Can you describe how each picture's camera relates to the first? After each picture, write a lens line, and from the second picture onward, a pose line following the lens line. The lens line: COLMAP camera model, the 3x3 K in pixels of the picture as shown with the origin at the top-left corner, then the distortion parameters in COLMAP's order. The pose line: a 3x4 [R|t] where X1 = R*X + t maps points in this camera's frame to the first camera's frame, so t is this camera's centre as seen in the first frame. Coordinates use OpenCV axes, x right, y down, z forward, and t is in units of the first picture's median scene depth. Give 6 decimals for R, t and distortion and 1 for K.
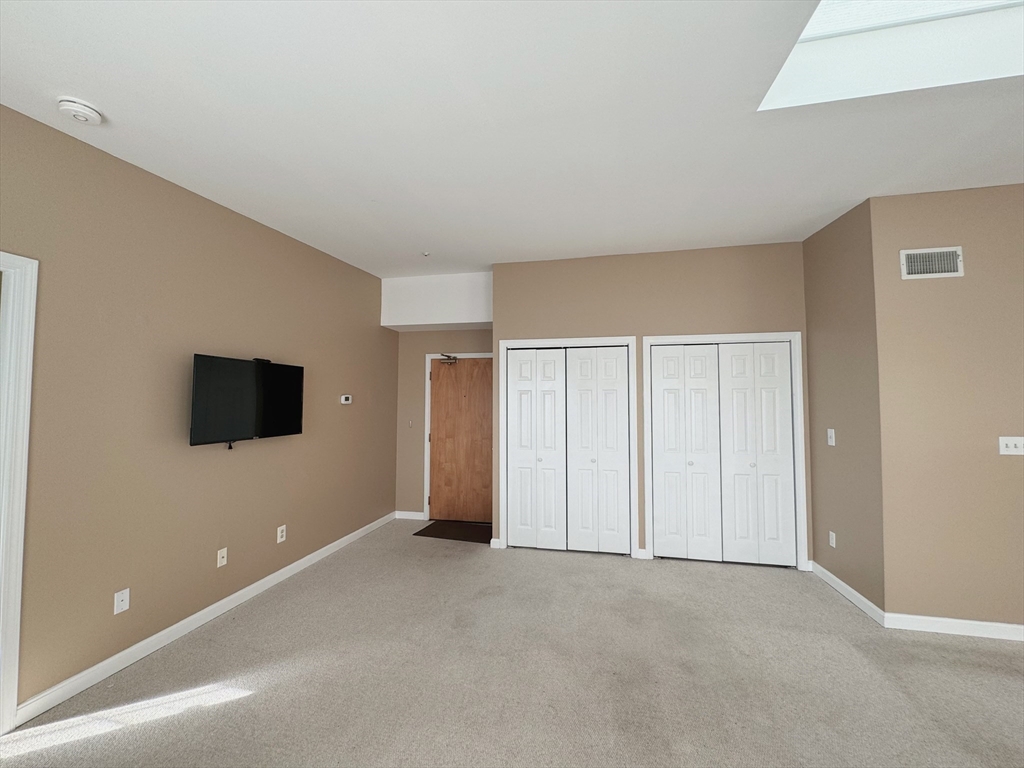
lens RADIAL K [[408.5, 0, 512.0], [0, 408.5, 384.0], [0, 0, 1]] dist [-0.002419, 0.000413]
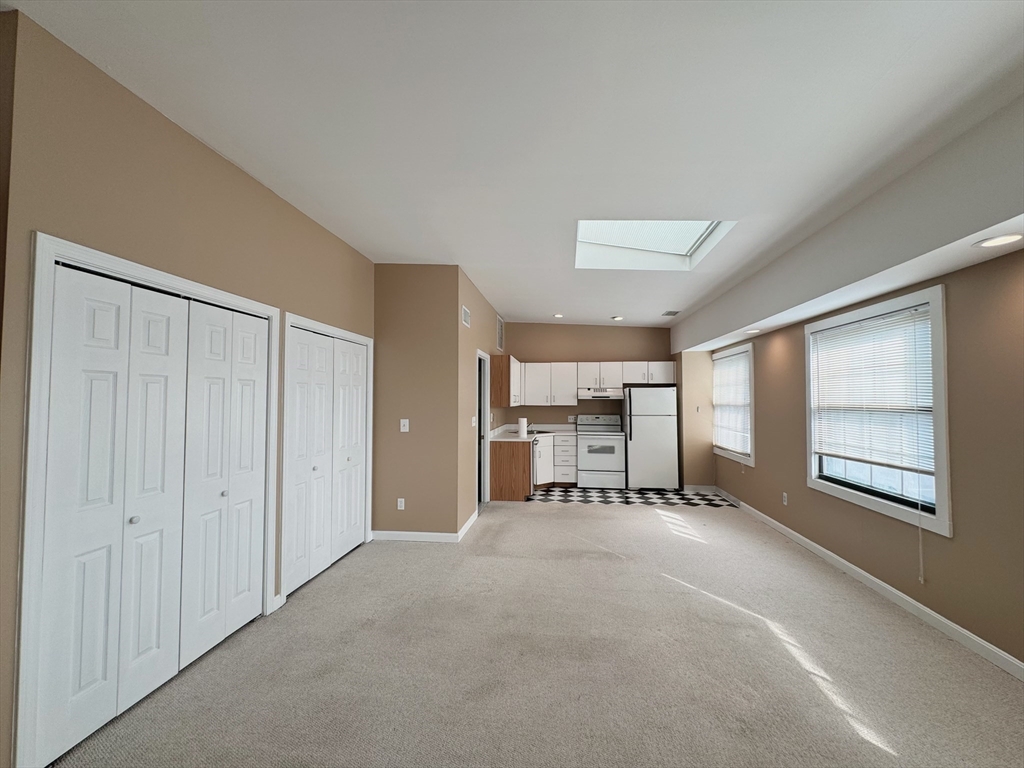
lens RADIAL K [[409.5, 0, 512.0], [0, 409.5, 384.0], [0, 0, 1]] dist [-0.001926, 0.000228]
pose [[-0.080639, 0.037080, 0.996053, -0.524804], [-0.044087, 0.998197, -0.040729, 0.033885], [-0.995768, -0.047198, -0.078859, 0.722259]]
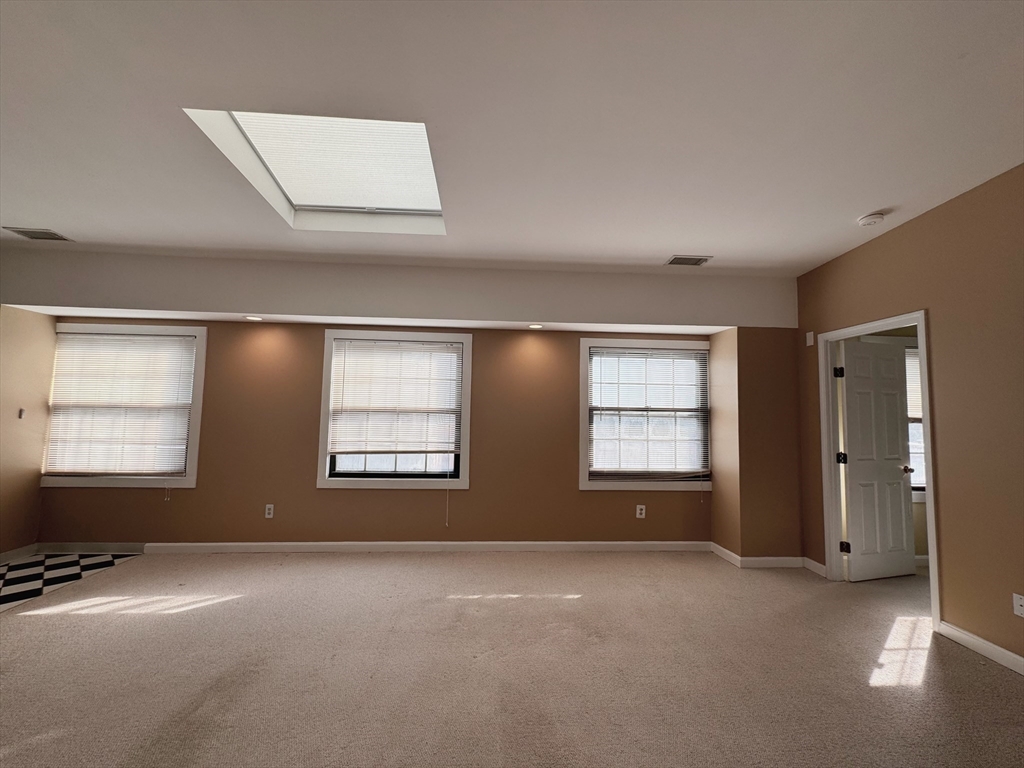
lens RADIAL K [[409.5, 0, 512.0], [0, 409.5, 384.0], [0, 0, 1]] dist [-0.001926, 0.000228]
pose [[-0.962168, -0.034701, -0.270237, 0.341424], [-0.004699, 0.993822, -0.110885, 0.070522], [0.272416, -0.105420, -0.956387, 1.072688]]
